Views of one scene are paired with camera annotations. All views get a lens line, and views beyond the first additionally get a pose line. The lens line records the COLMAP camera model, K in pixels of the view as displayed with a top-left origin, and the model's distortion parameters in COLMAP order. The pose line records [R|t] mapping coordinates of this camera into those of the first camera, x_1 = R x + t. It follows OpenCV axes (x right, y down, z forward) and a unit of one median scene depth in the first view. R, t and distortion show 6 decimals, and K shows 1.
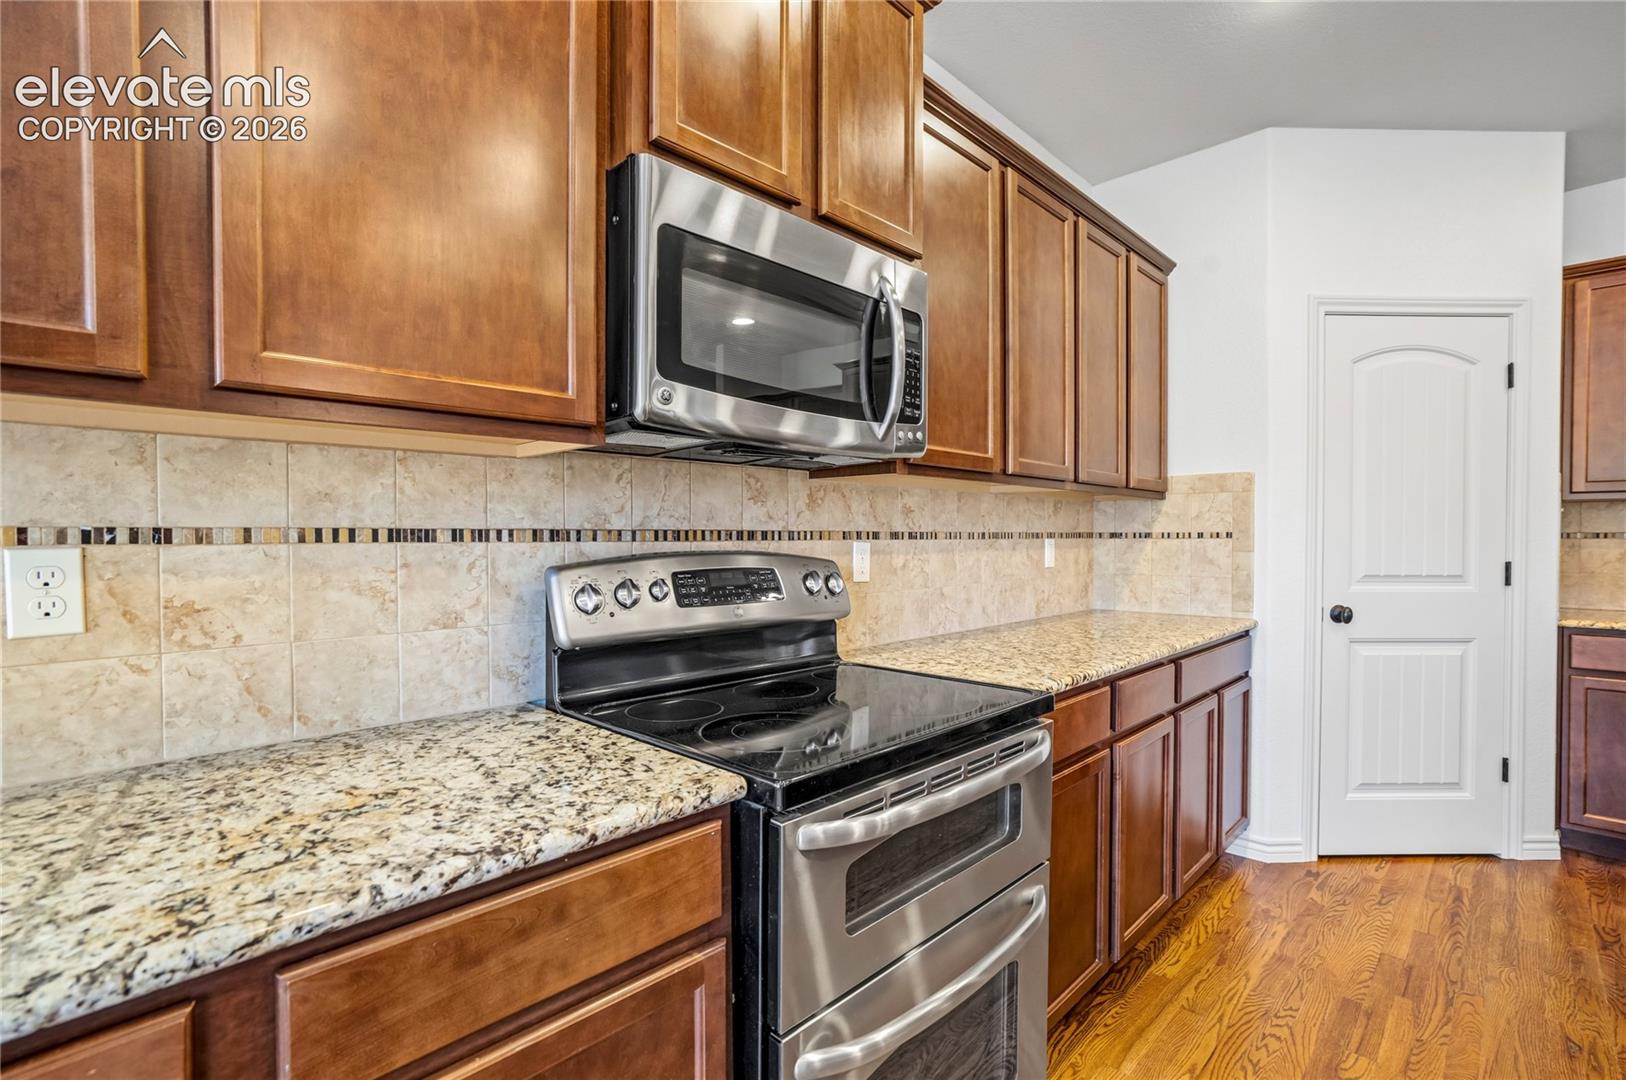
lens RADIAL K [[746.0, 0, 806.7], [0, 746.0, 542.5], [0, 0, 1]] dist [-0.025594, 0.009120]
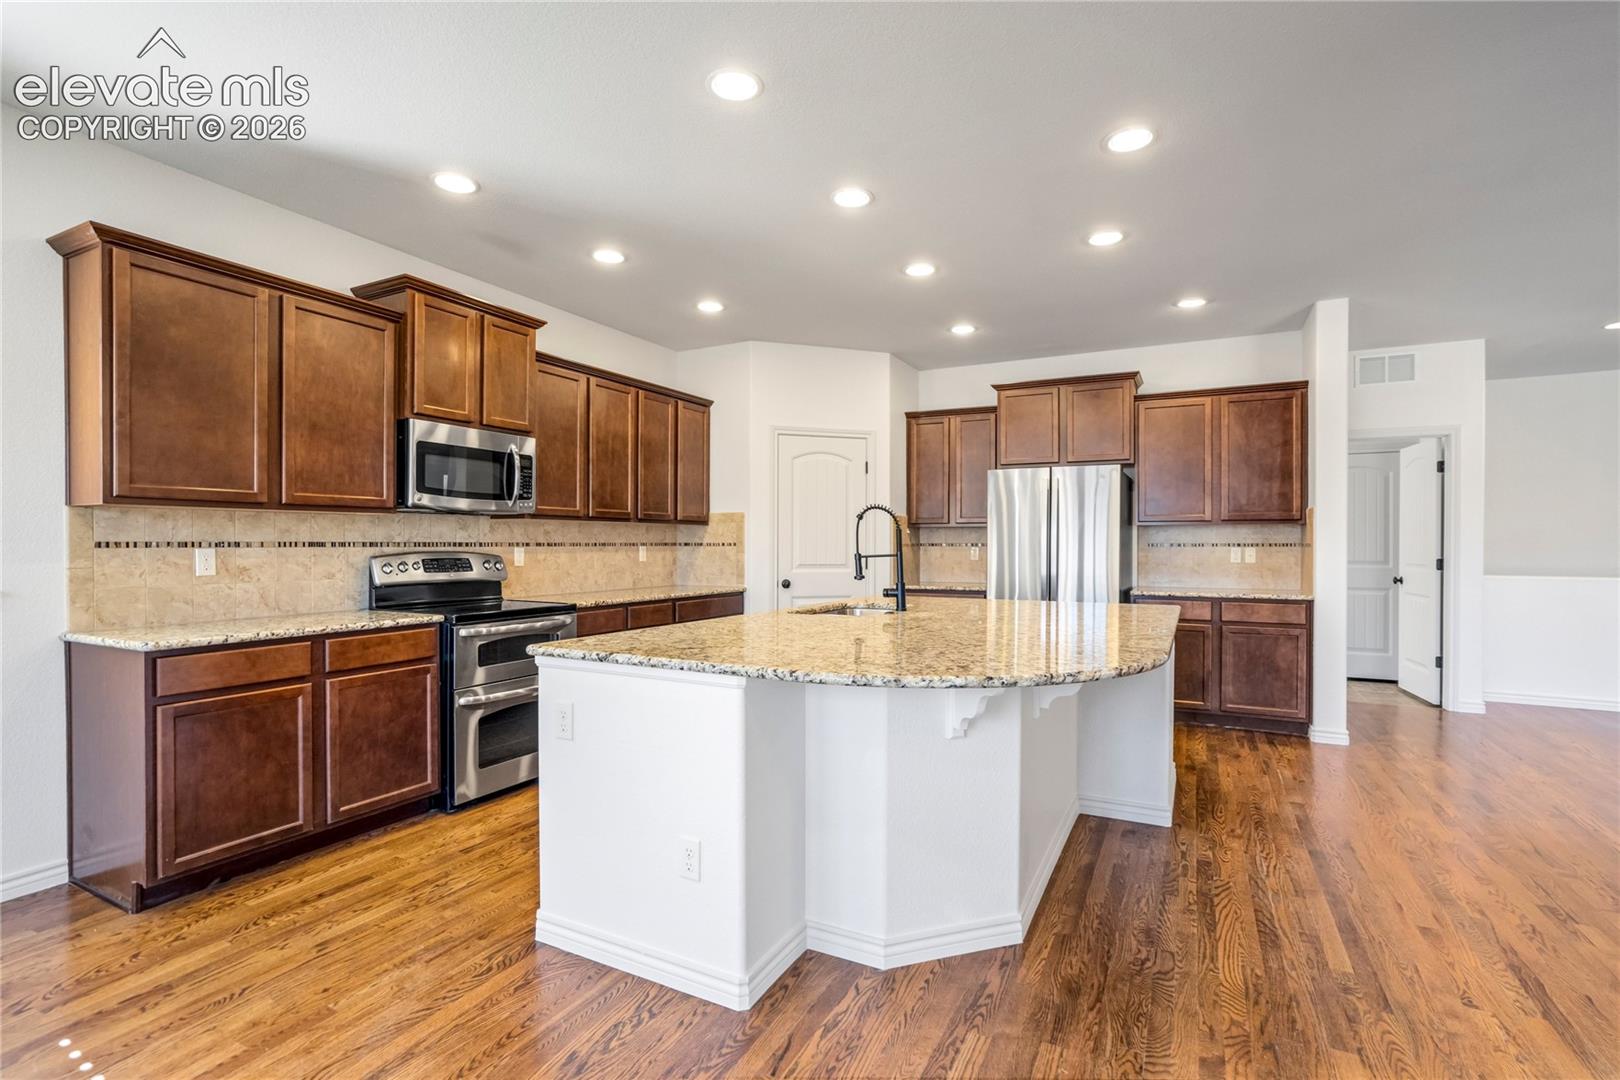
lens RADIAL K [[743.3, 0, 803.3], [0, 743.3, 543.7], [0, 0, 1]] dist [-0.025594, 0.009120]
pose [[0.957604, 0.002227, 0.288079, 0.285390], [0.000240, 0.999964, -0.008527, 0.007850], [-0.288087, 0.008235, 0.957569, -1.500310]]
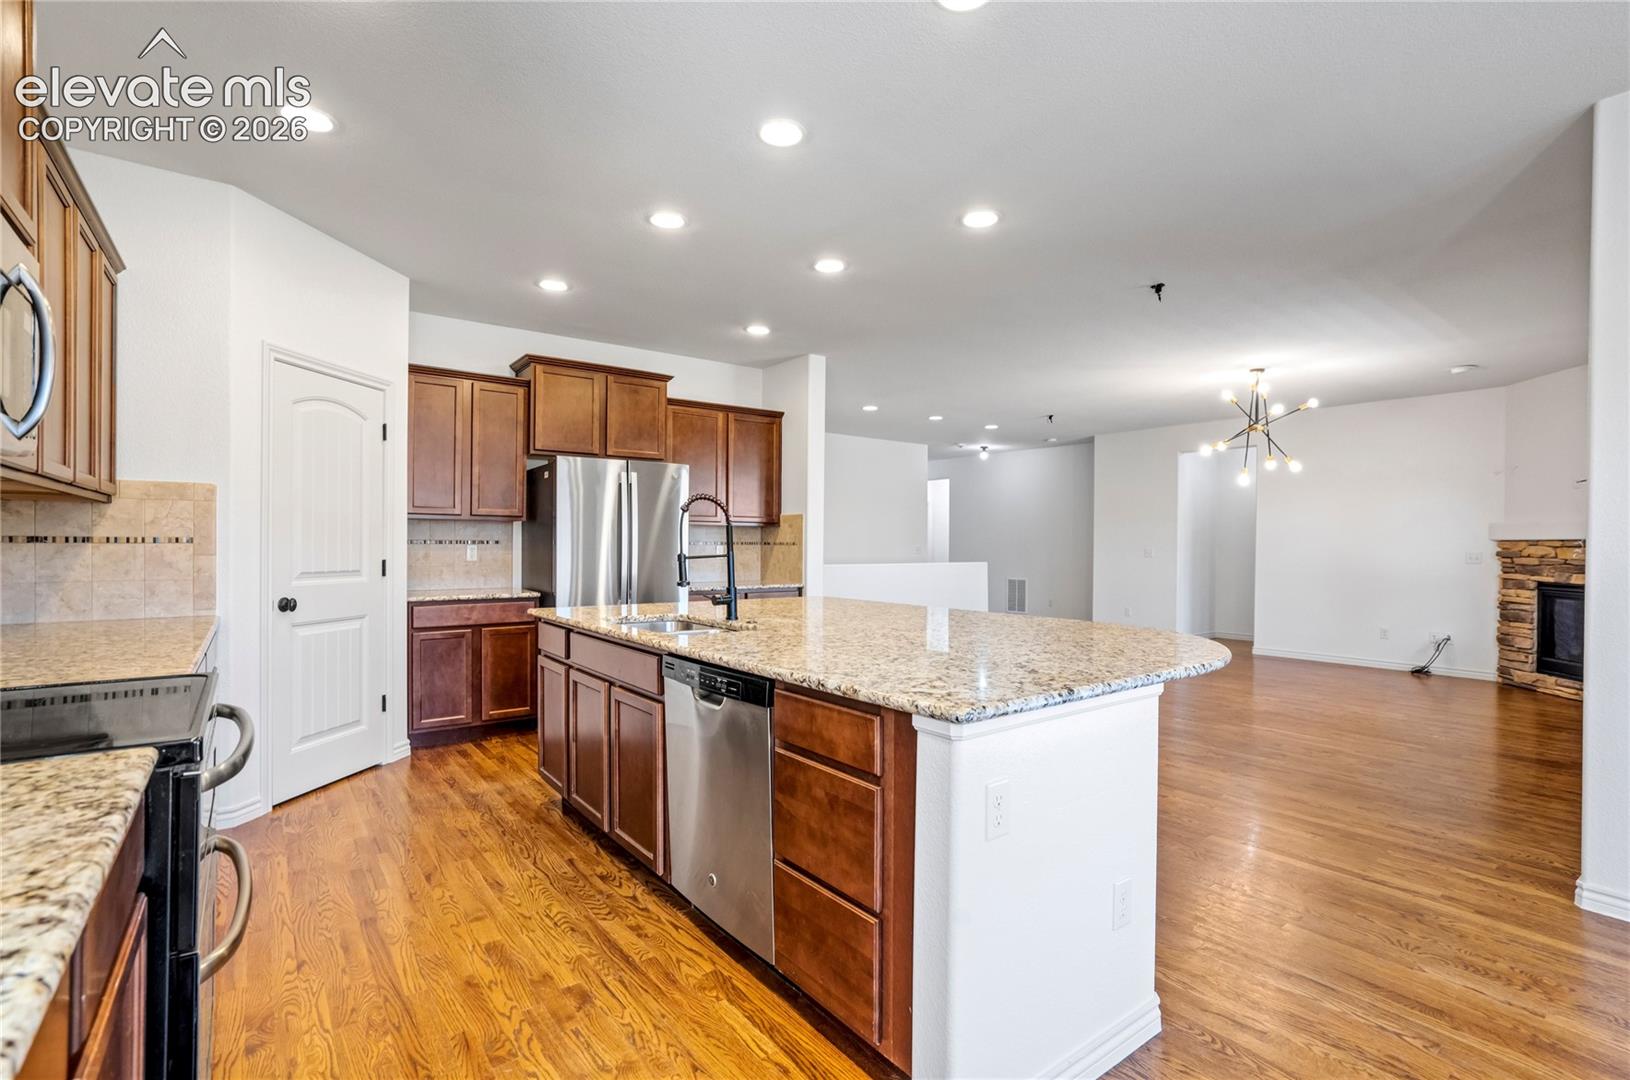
lens RADIAL K [[747.9, 0, 830.7], [0, 747.9, 542.2], [0, 0, 1]] dist [-0.025594, 0.009120]
pose [[0.135476, 0.003031, 0.990776, -0.587168], [0.004887, 0.999981, -0.003728, 0.002278], [-0.990769, 0.005347, 0.135459, -0.113323]]
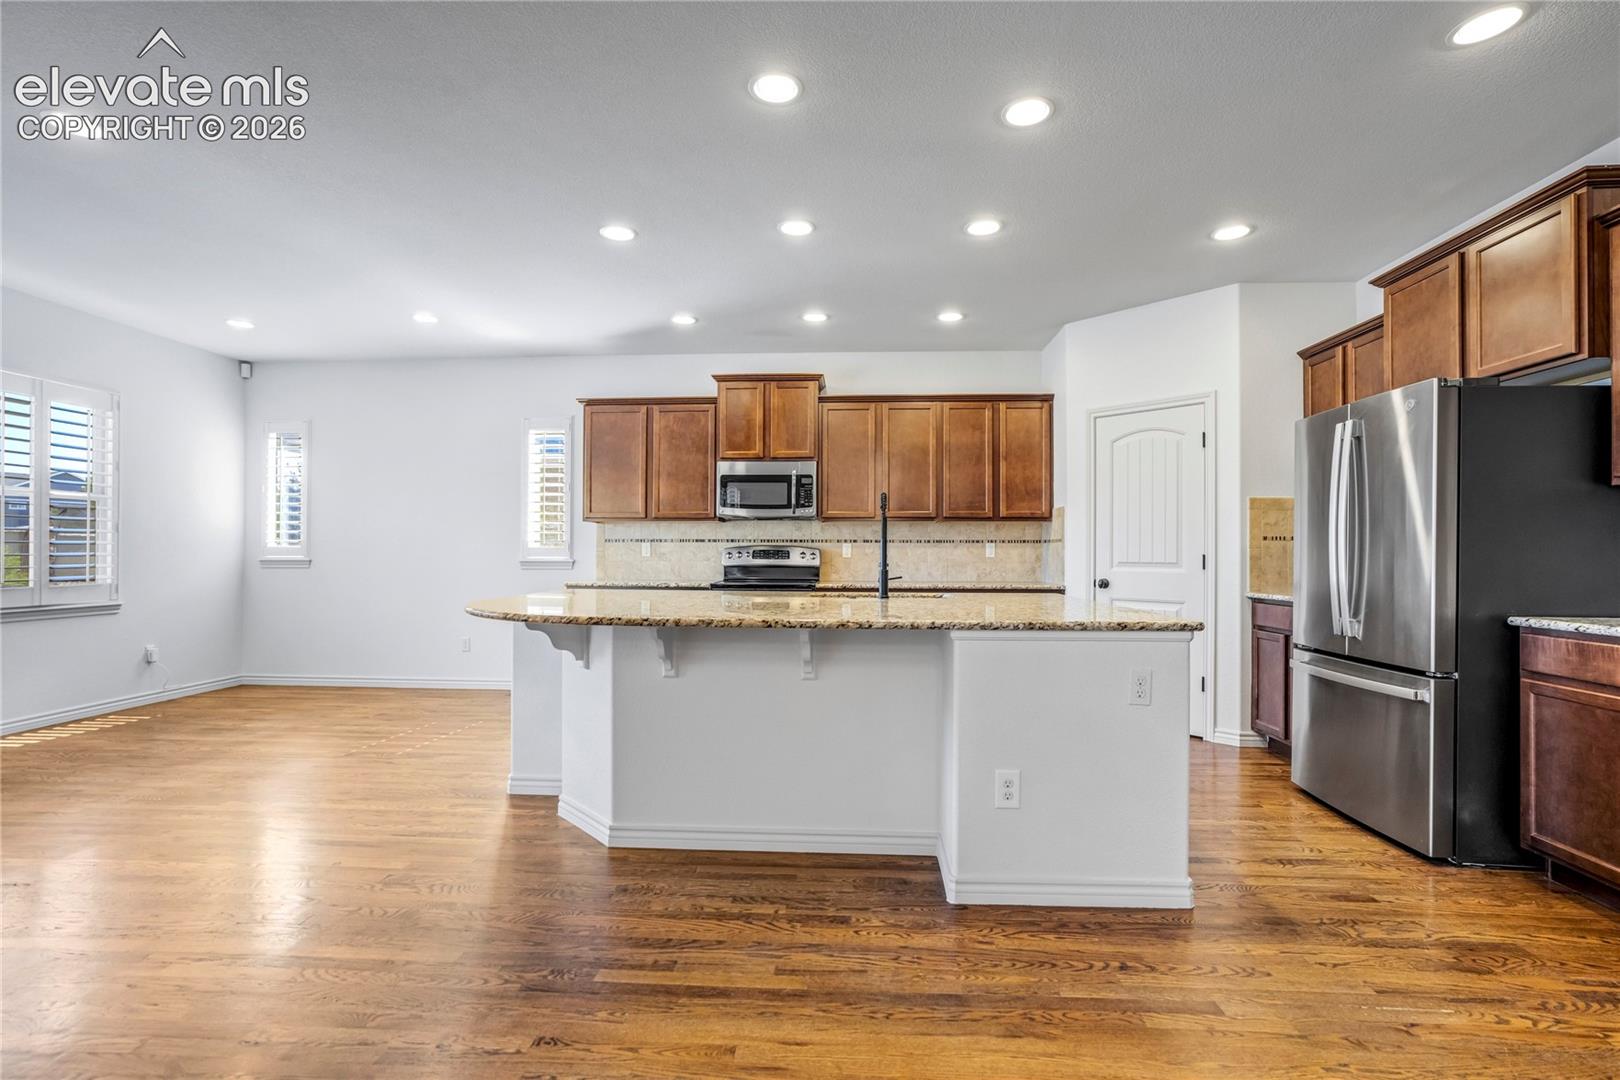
lens RADIAL K [[743.3, 0, 819.6], [0, 743.3, 540.4], [0, 0, 1]] dist [-0.025594, 0.009120]
pose [[0.663511, -0.008277, -0.748121, 2.489811], [-0.011051, 0.999721, -0.020862, 0.056504], [0.748085, 0.022110, 0.663235, -1.112900]]
